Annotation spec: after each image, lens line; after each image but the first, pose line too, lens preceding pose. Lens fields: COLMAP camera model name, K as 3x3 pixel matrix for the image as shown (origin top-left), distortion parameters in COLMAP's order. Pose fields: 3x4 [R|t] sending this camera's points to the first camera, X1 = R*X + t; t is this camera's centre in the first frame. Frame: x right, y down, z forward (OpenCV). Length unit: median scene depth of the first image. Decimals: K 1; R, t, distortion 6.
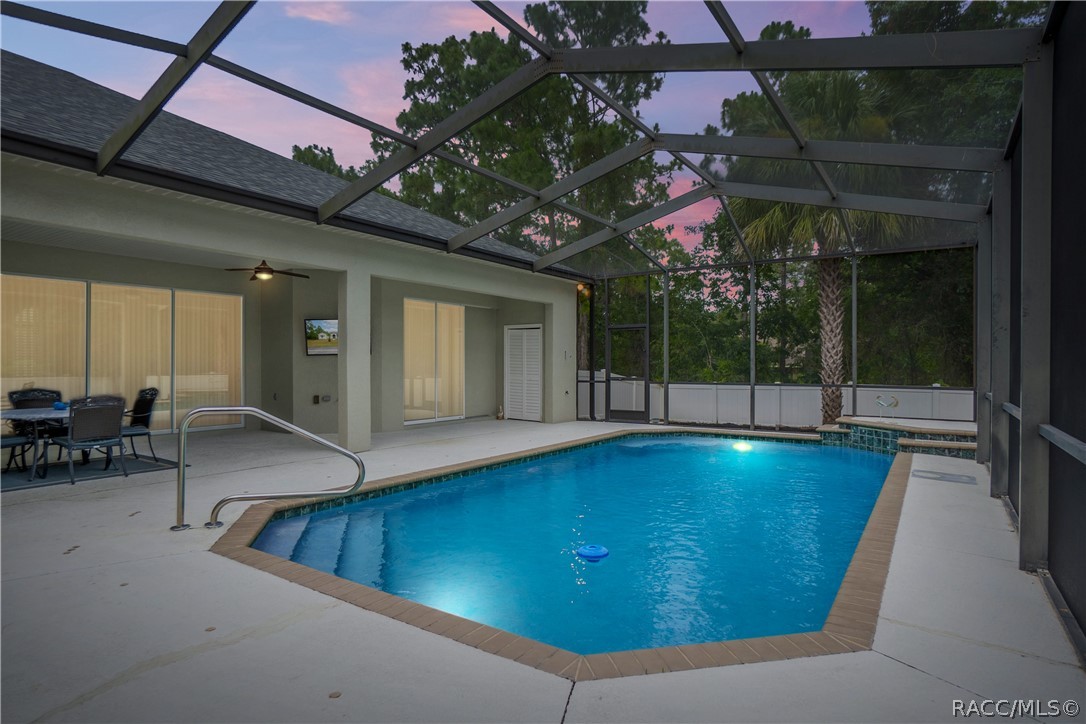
lens RADIAL K [[584.4, 0, 544.0], [0, 584.4, 366.9], [0, 0, 1]] dist [0.005509, -0.002175]
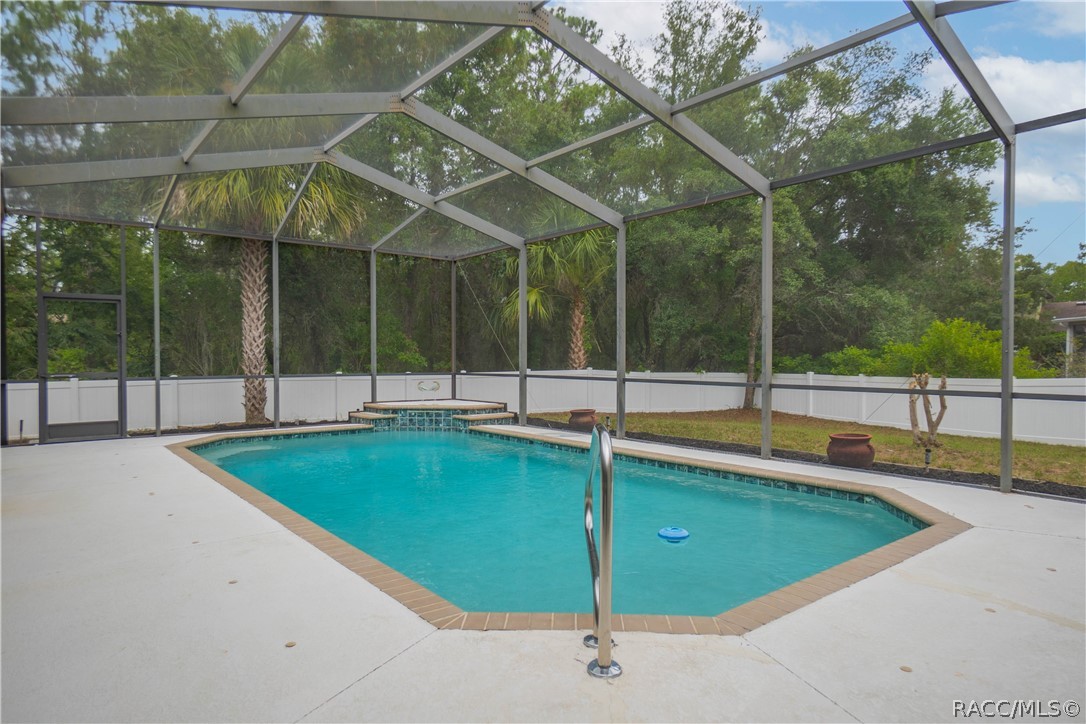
lens RADIAL K [[632.1, 0, 544.8], [0, 632.1, 361.1], [0, 0, 1]] dist [-0.004516, -0.000094]
pose [[0.287295, -0.004981, 0.957829, -0.346803], [0.000592, 0.999987, 0.005023, 0.001956], [-0.957842, -0.000876, 0.287294, 0.268843]]
